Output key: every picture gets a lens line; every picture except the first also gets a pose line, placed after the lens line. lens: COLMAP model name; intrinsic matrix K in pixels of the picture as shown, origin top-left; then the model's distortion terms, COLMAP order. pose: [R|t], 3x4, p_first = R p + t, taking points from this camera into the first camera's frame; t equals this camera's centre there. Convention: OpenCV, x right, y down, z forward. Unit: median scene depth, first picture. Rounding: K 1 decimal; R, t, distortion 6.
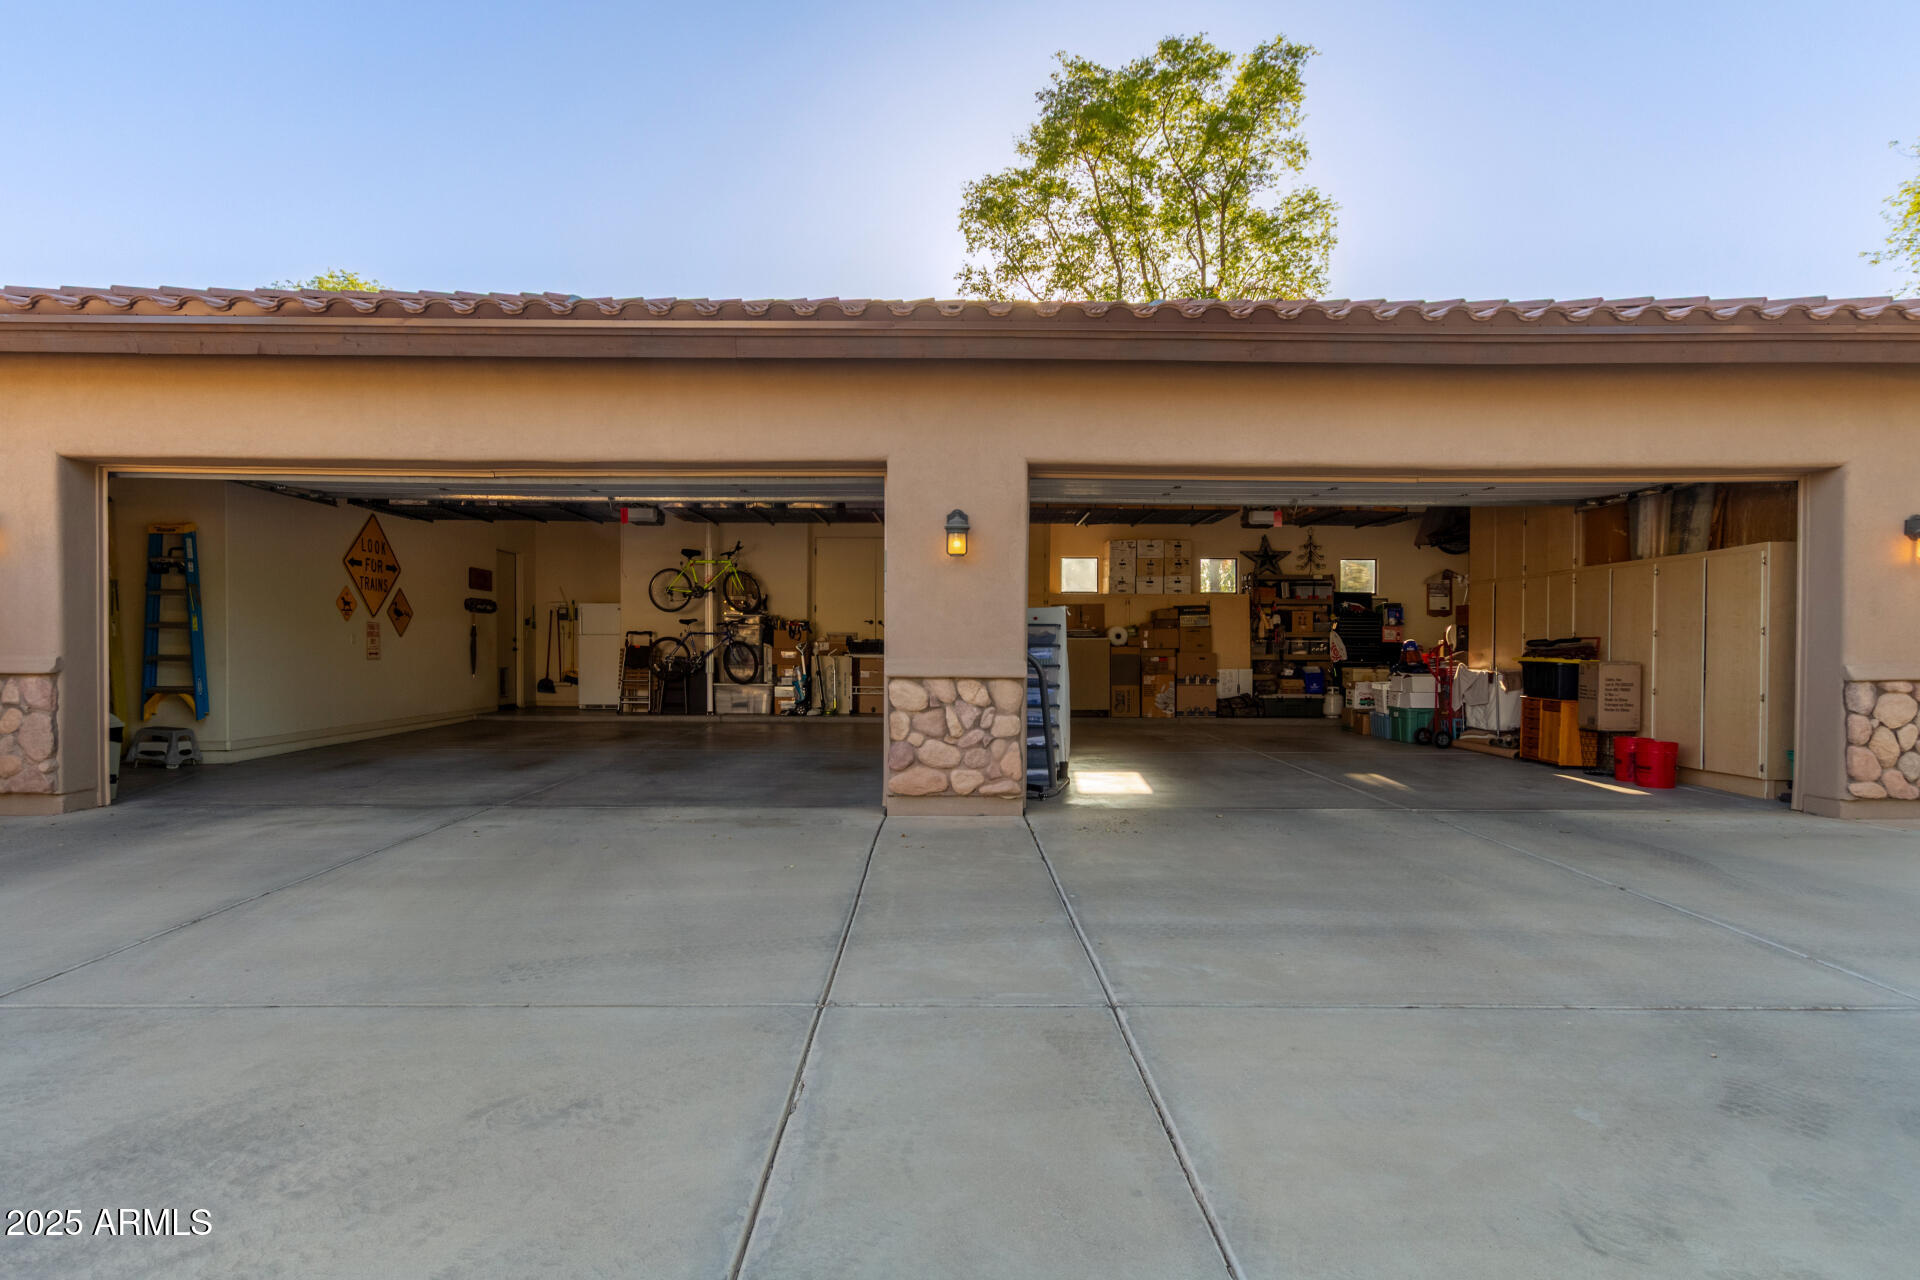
lens RADIAL K [[1056.3, 0, 960.0], [0, 1056.3, 640.0], [0, 0, 1]] dist [0.013416, -0.000391]
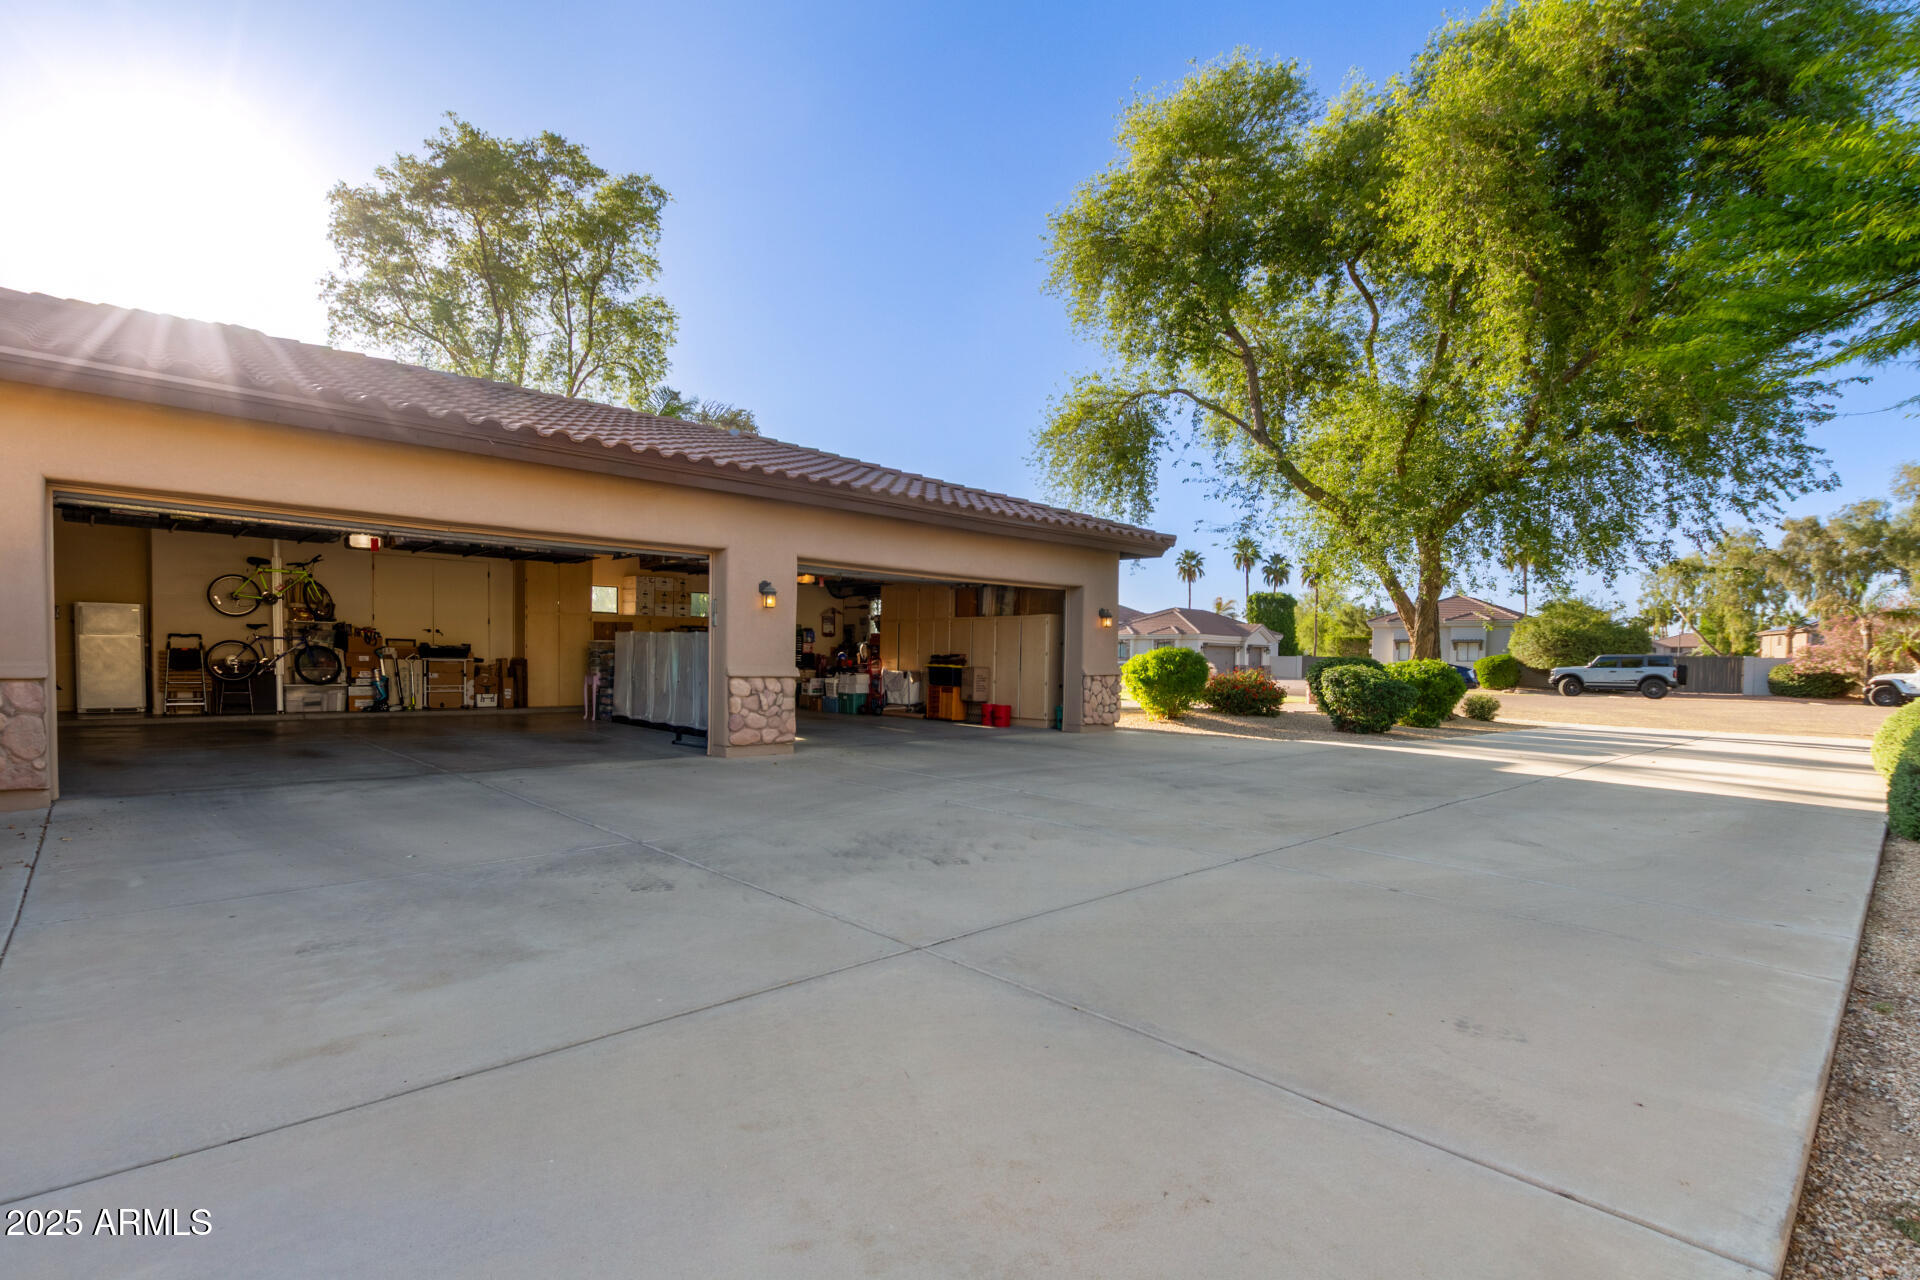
lens RADIAL K [[910.3, 0, 960.0], [0, 910.3, 640.0], [0, 0, 1]] dist [0.015401, 0.000052]
pose [[0.731758, 0.021188, 0.681235, -0.438332], [-0.018713, 0.999764, -0.010994, -0.008195], [-0.681307, -0.004703, 0.731982, -0.180412]]
